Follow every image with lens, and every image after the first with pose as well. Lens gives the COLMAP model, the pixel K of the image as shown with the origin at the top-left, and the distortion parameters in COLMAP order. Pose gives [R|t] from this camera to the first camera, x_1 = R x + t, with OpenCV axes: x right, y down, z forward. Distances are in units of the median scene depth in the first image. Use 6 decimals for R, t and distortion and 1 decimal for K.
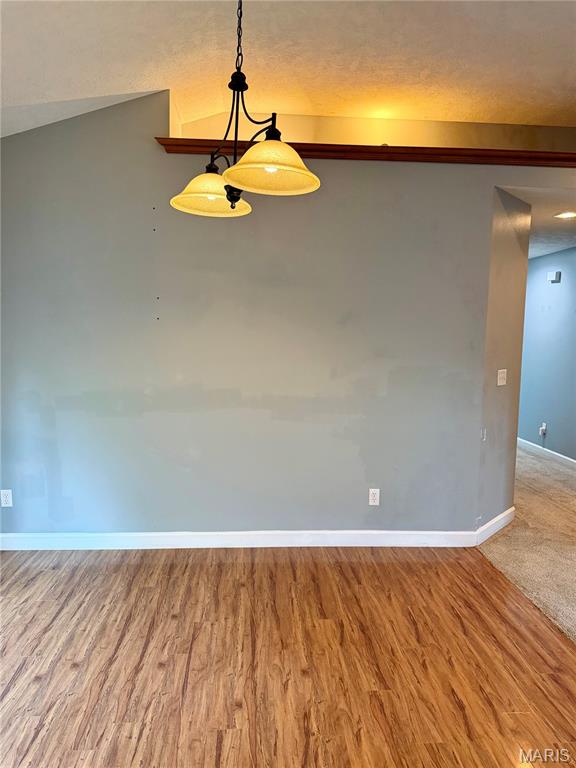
lens RADIAL K [[540.5, 0, 287.4], [0, 540.5, 379.3], [0, 0, 1]] dist [0.045498, -0.053437]
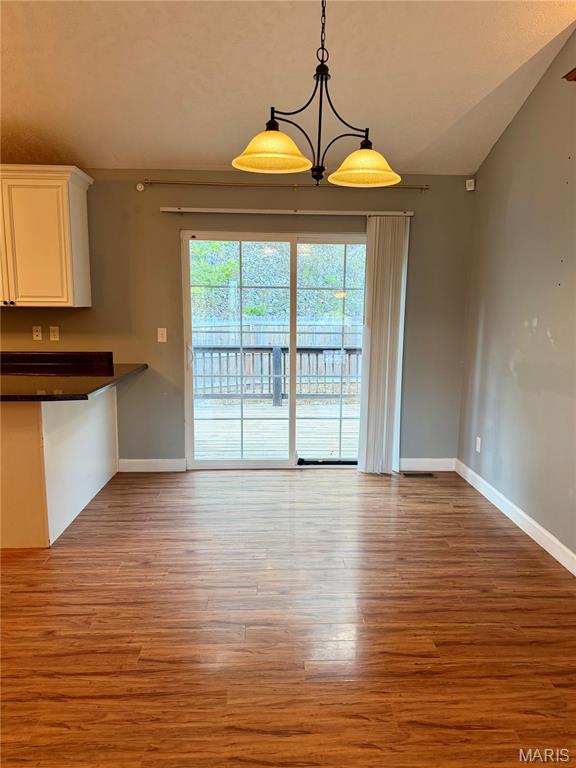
lens RADIAL K [[540.5, 0, 287.4], [0, 540.5, 379.3], [0, 0, 1]] dist [0.045498, -0.053437]
pose [[-0.026039, 0.113551, -0.993191, 0.834422], [-0.102203, 0.988019, 0.115639, -0.022536], [0.994423, 0.104518, -0.014122, 0.746657]]
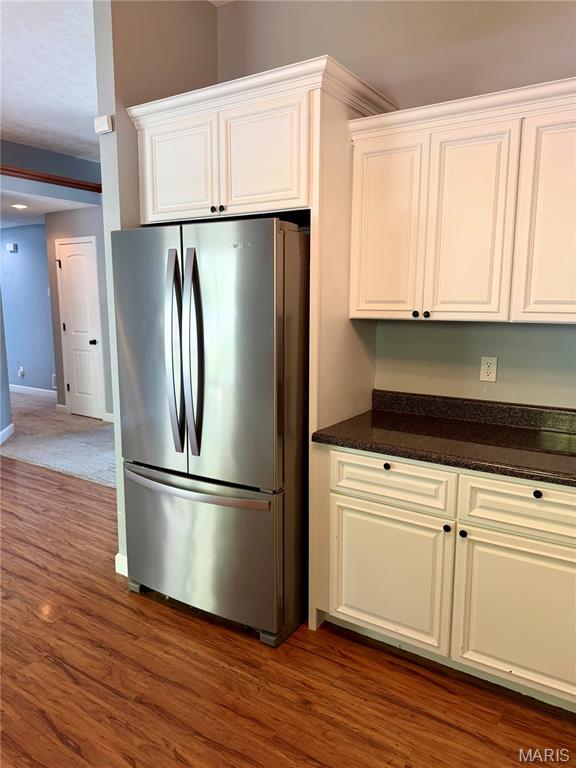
lens RADIAL K [[558.6, 0, 266.1], [0, 558.6, 386.0], [0, 0, 1]] dist [-0.005920, -0.002972]
pose [[0.629718, -0.138052, 0.764459, -0.353626], [0.084561, 0.990416, 0.109201, 0.070157], [-0.772208, -0.004123, 0.635357, -0.548034]]
